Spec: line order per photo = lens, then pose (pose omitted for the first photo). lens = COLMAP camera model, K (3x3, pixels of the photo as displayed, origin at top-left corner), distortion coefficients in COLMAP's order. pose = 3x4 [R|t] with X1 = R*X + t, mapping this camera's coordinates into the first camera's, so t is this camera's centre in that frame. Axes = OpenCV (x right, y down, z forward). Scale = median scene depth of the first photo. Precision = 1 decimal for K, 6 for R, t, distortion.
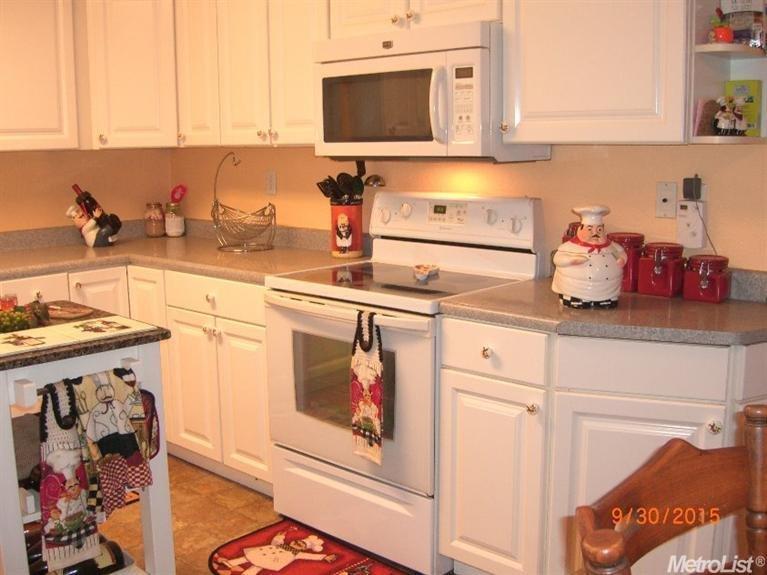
lens RADIAL K [[851.9, 0, 383.5], [0, 851.9, 287.5], [0, 0, 1]] dist [-0.133054, 0.012399]
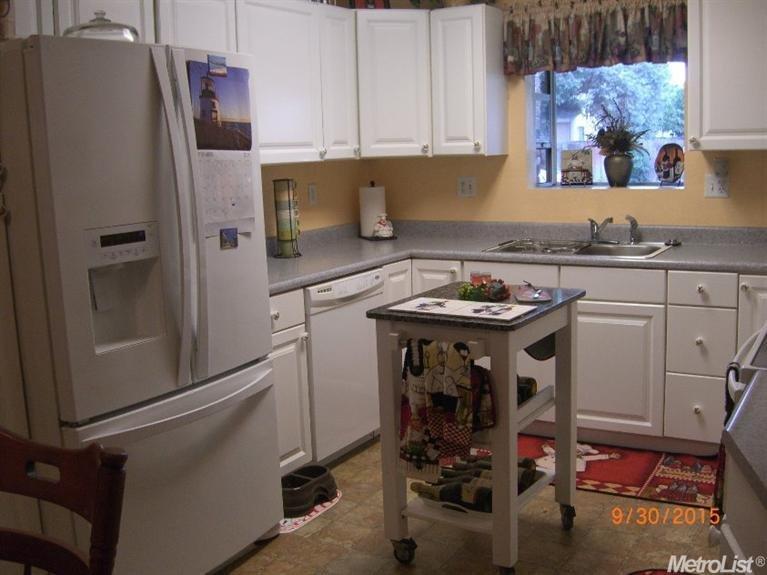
lens RADIAL K [[851.9, 0, 383.5], [0, 851.9, 287.5], [0, 0, 1]] dist [-0.133054, 0.012399]
pose [[0.204188, 0.162578, -0.965337, 0.565313], [-0.130462, 0.981836, 0.137761, -0.093114], [0.970199, 0.097811, 0.221690, 0.407654]]
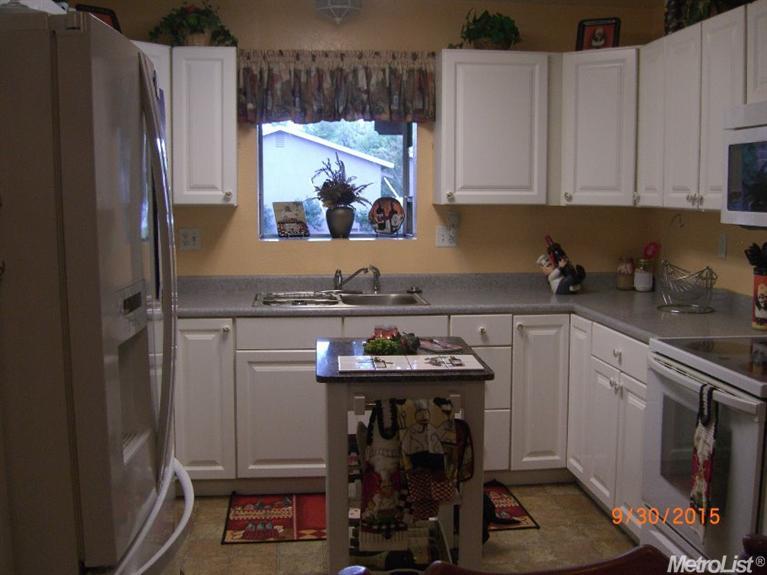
lens RADIAL K [[851.9, 0, 383.5], [0, 851.9, 287.5], [0, 0, 1]] dist [-0.133054, 0.012399]
pose [[0.751964, 0.084792, -0.653728, 0.264819], [-0.119216, 0.992833, -0.008355, -0.026012], [0.648334, 0.084217, 0.756684, 0.019452]]
